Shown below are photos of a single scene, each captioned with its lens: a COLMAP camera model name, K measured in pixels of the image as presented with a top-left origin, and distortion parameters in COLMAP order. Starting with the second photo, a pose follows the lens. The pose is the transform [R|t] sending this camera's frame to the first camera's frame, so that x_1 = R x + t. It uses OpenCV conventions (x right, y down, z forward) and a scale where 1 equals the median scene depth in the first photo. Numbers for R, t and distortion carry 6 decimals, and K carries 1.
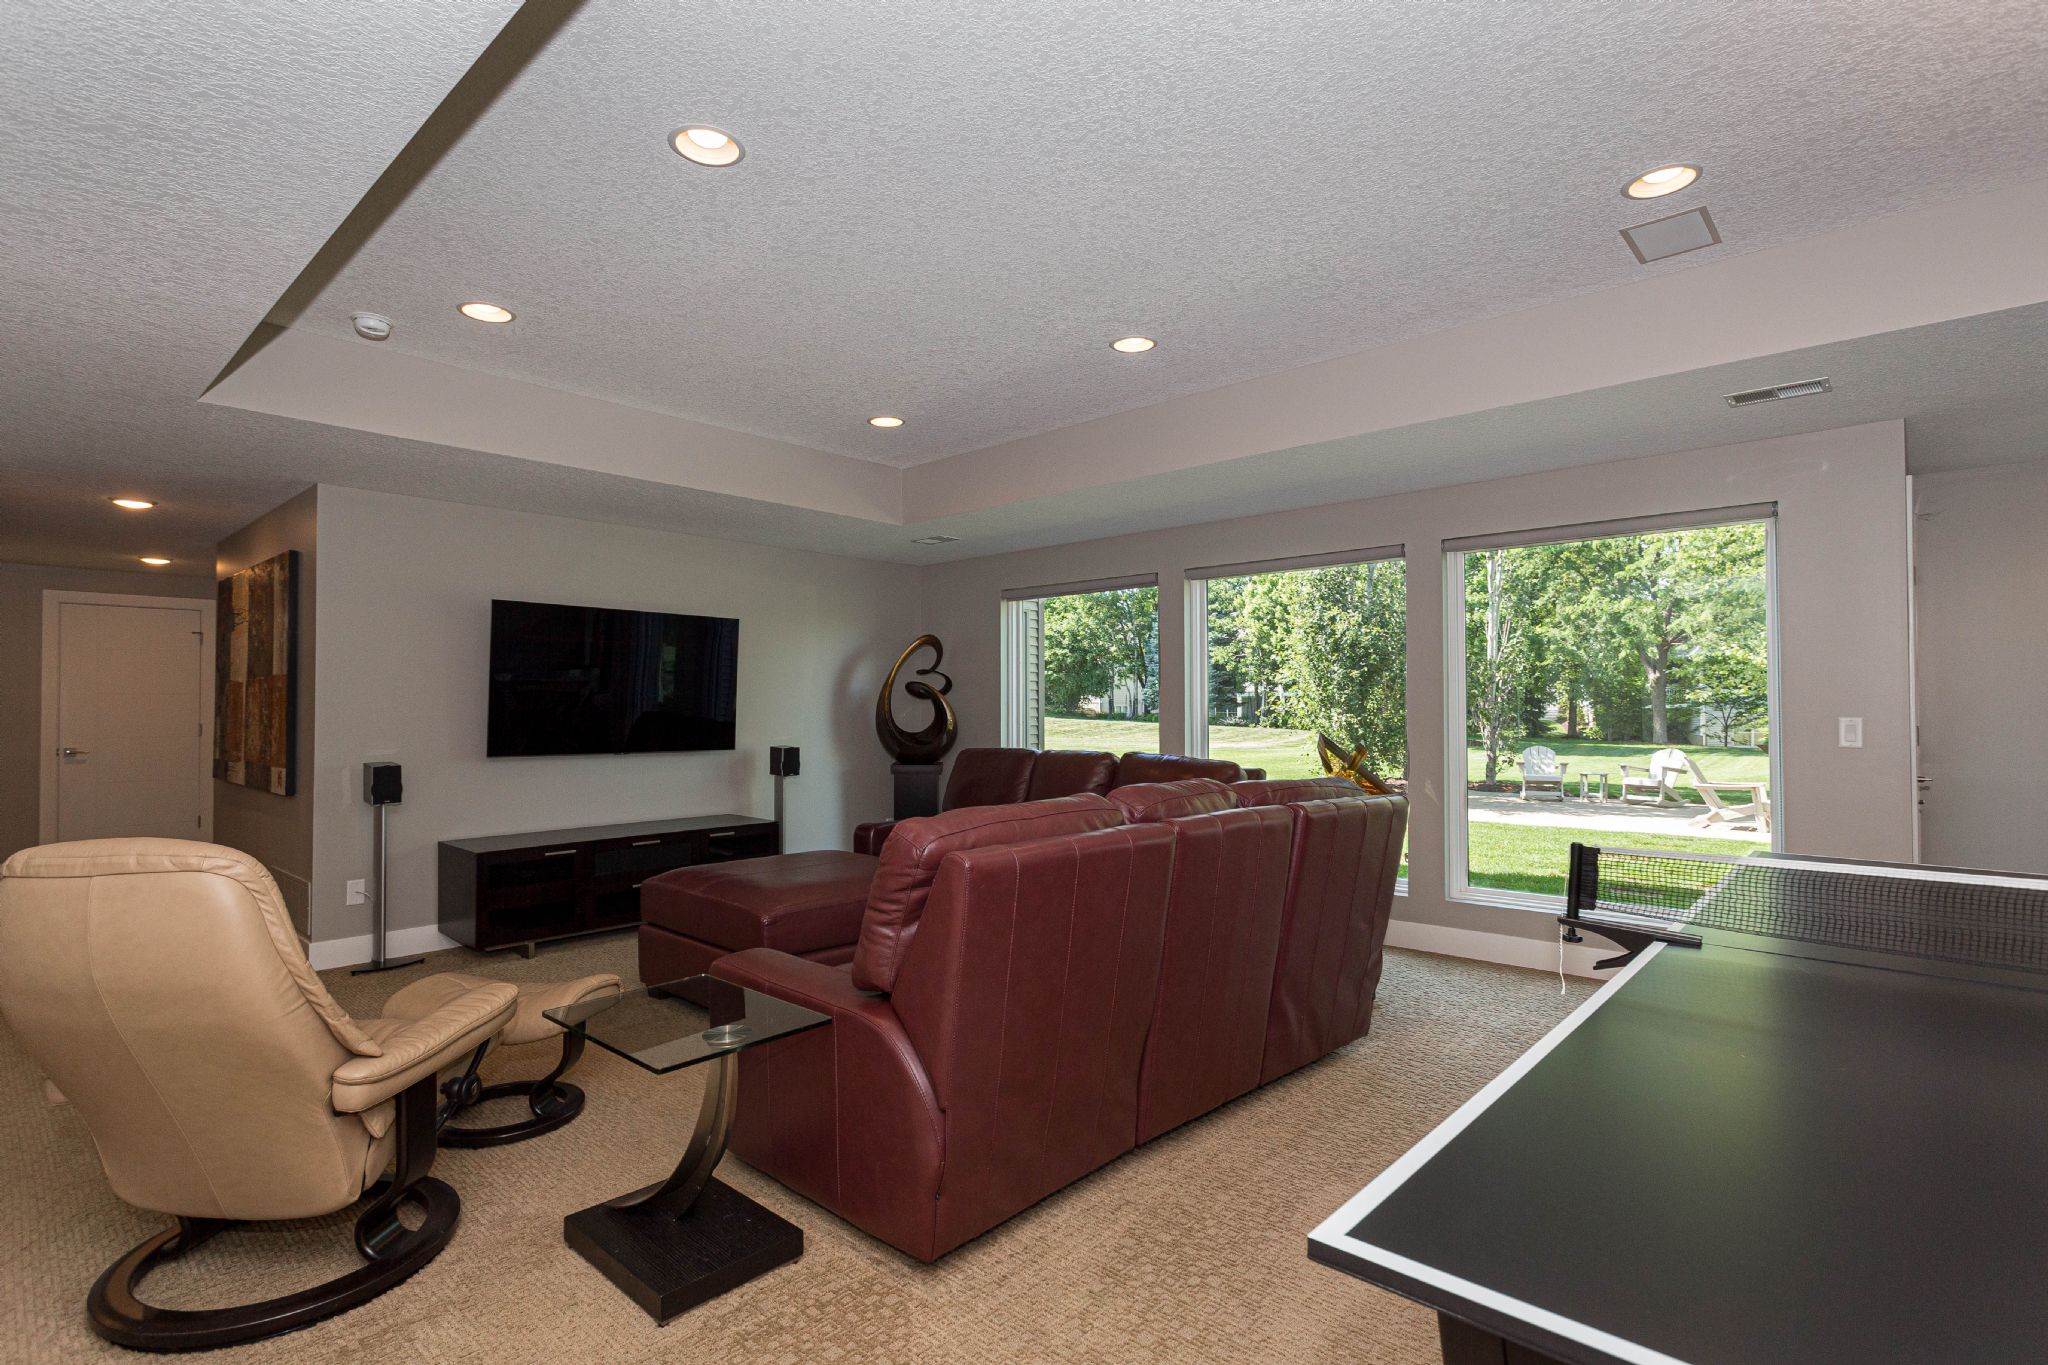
lens RADIAL K [[989.8, 0, 1024.0], [0, 989.8, 682.5], [0, 0, 1]] dist [0.003239, 0.000946]
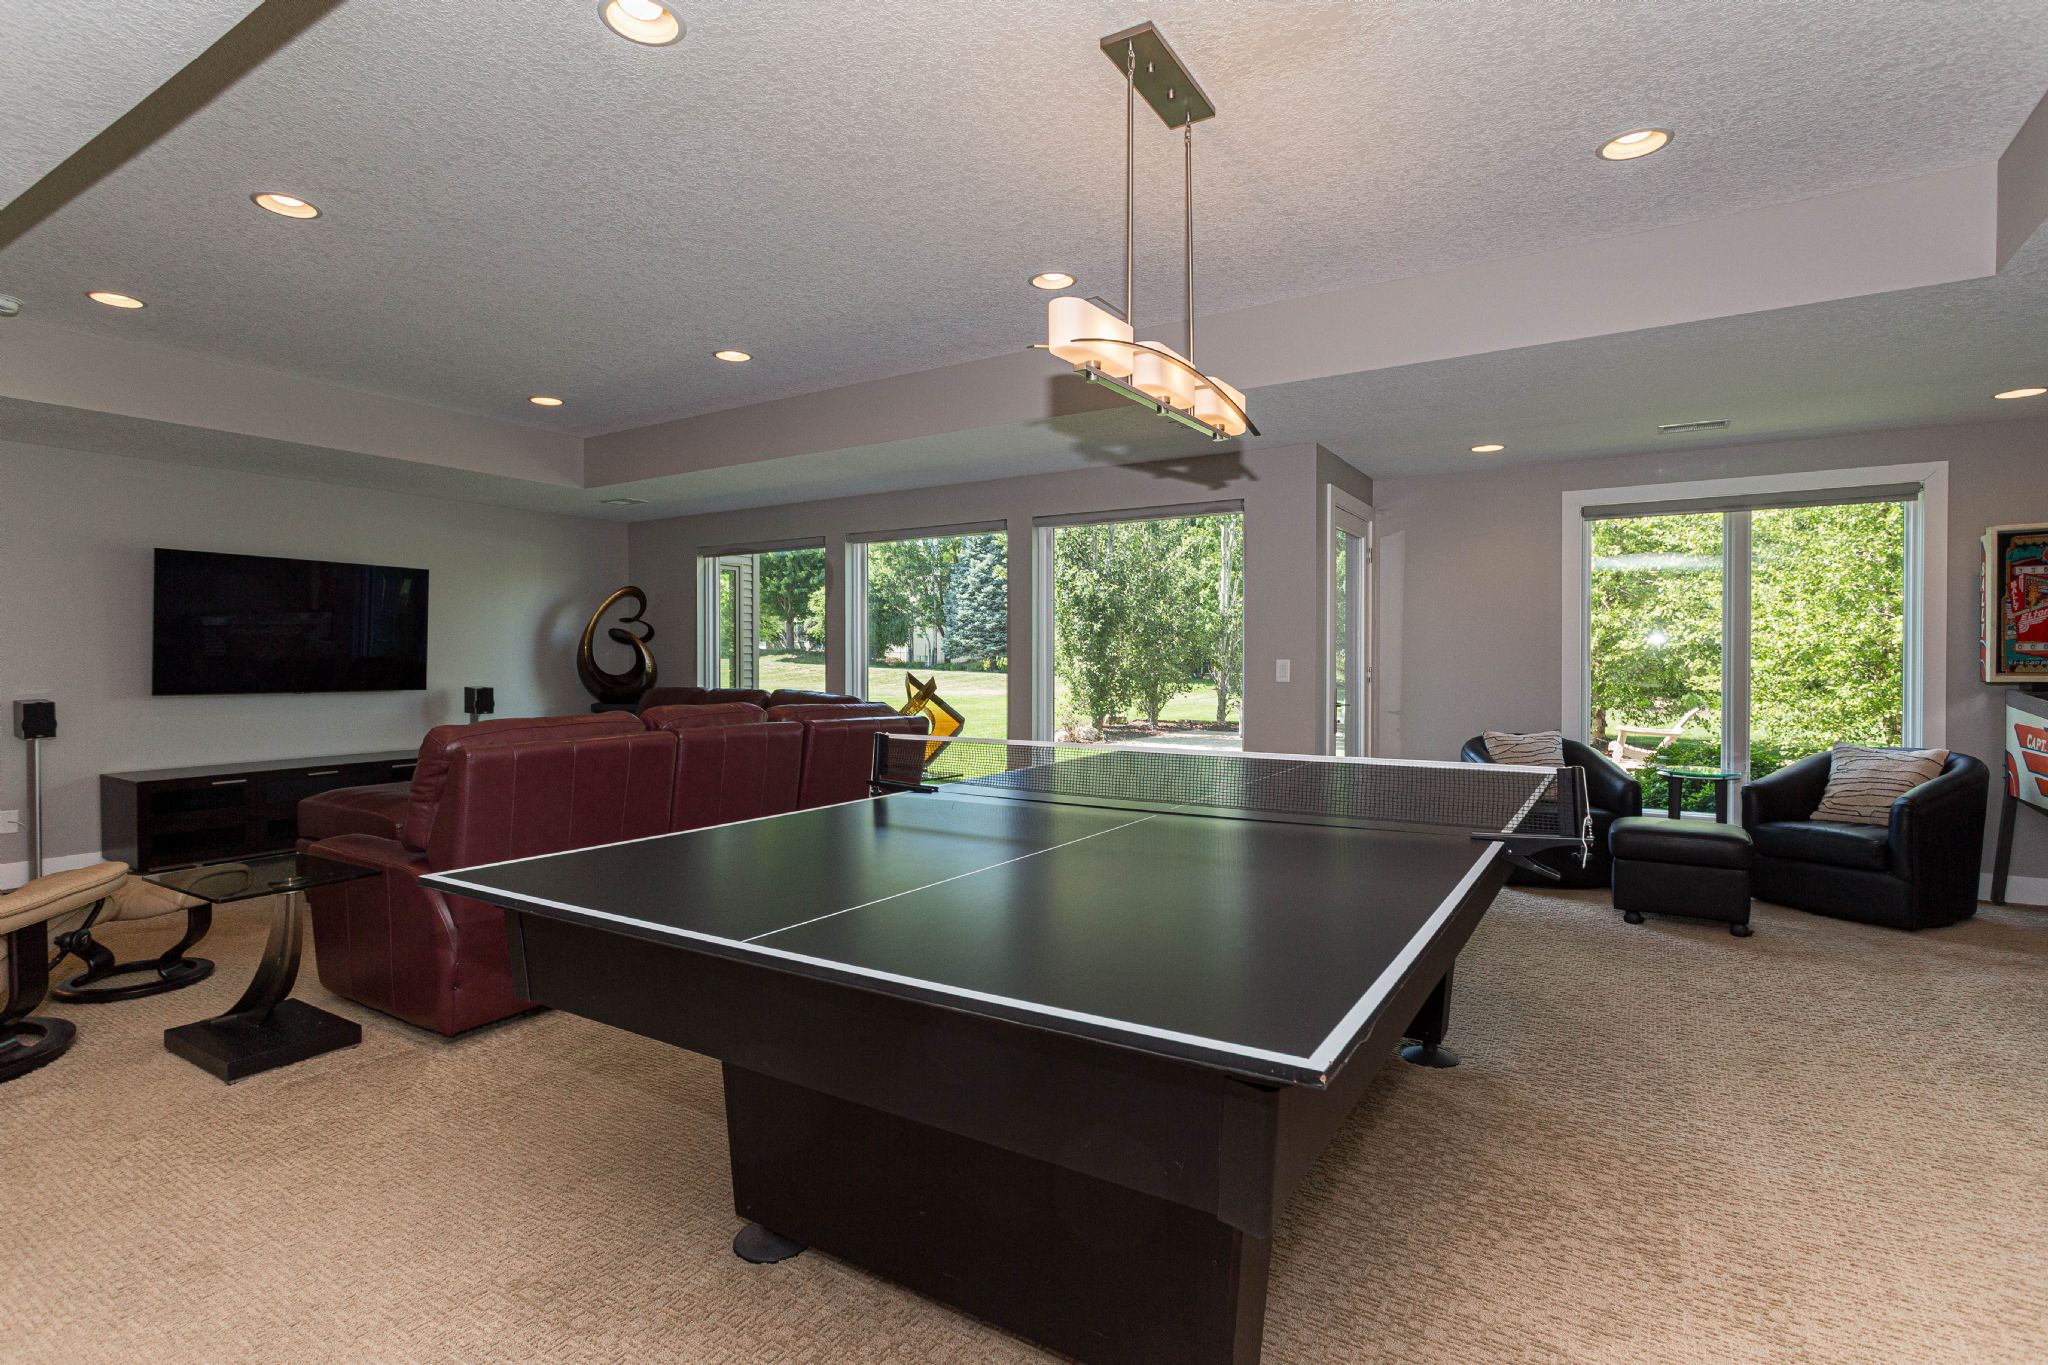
lens RADIAL K [[979.1, 0, 1028.7], [0, 979.1, 664.9], [0, 0, 1]] dist [0.002371, -0.000117]
pose [[0.982254, 0.001420, 0.187550, 0.149866], [-0.007713, 0.999431, 0.032827, 0.000142], [-0.187397, -0.033691, 0.981706, -0.171597]]
